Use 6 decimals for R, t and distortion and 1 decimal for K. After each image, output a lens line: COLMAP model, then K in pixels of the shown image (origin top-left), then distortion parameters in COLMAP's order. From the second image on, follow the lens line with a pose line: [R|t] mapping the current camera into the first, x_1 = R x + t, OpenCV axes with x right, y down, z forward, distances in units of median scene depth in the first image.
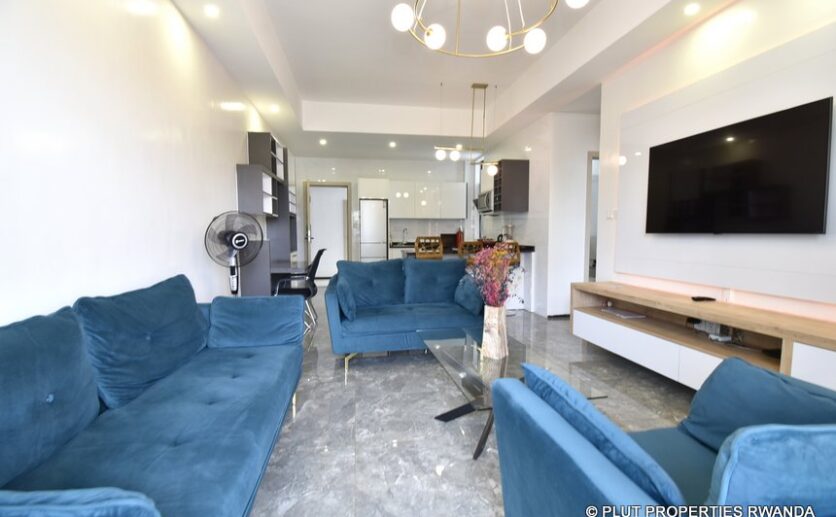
lens RADIAL K [[368.5, 0, 418.0], [0, 368.5, 258.5], [0, 0, 1]] dist [0.013982, -0.019489]
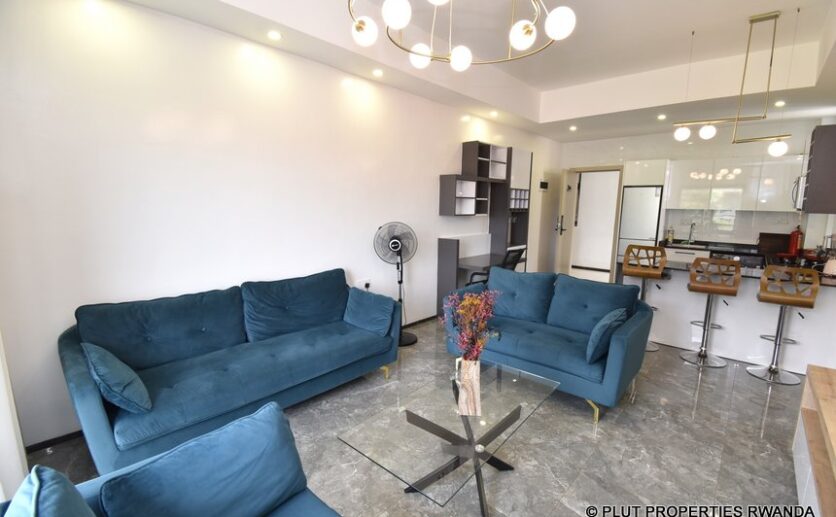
lens RADIAL K [[368.5, 0, 418.0], [0, 368.5, 258.5], [0, 0, 1]] dist [0.013982, -0.019489]
pose [[0.613540, 0.129958, -0.778896, 0.298420], [-0.066989, 0.991375, 0.112642, -0.077110], [0.786817, -0.016933, 0.616954, 0.129165]]
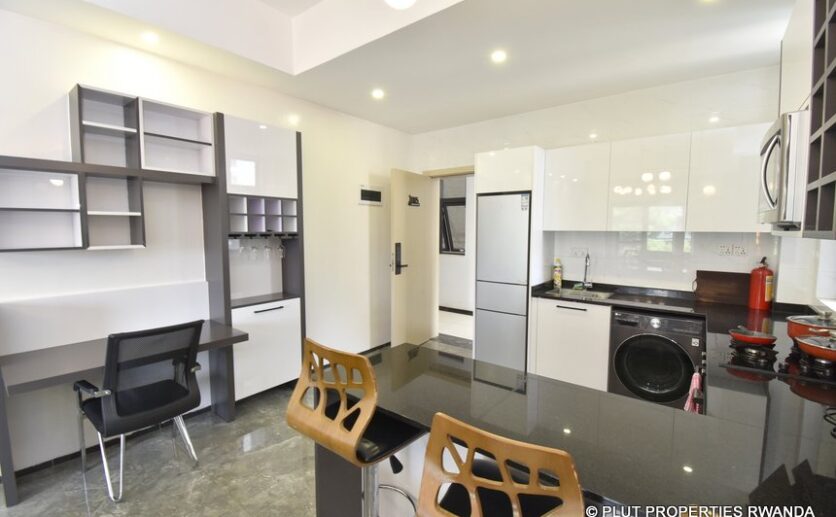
lens RADIAL K [[366.8, 0, 413.9], [0, 366.8, 262.8], [0, 0, 1]] dist [-0.001813, -0.000367]
pose [[0.671260, 0.072724, -0.737645, 0.208153], [-0.053292, 0.997335, 0.049831, -0.111783], [0.739303, 0.005861, 0.673347, 0.759456]]
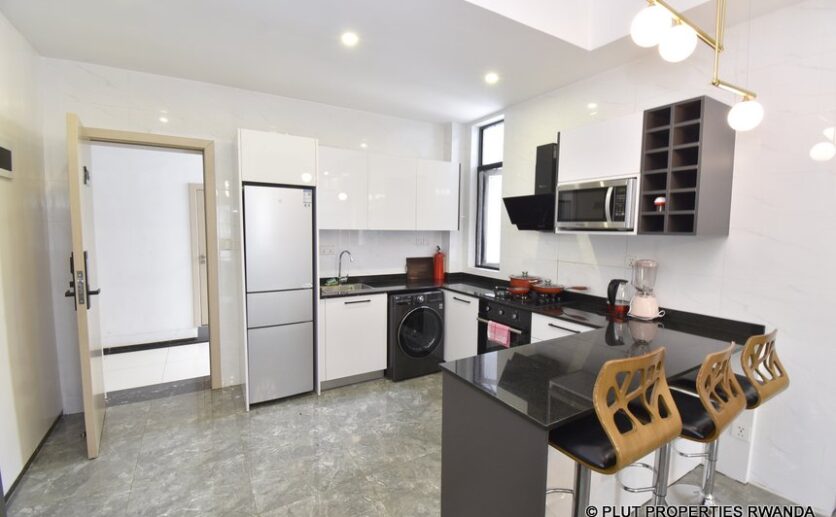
lens RADIAL K [[368.5, 0, 418.0], [0, 368.5, 258.5], [0, 0, 1]] dist [0.013982, -0.019489]
pose [[0.933022, -0.017810, 0.359379, -0.163020], [0.011356, 0.999734, 0.020062, -0.109318], [-0.359641, -0.014637, 0.932976, 0.718875]]
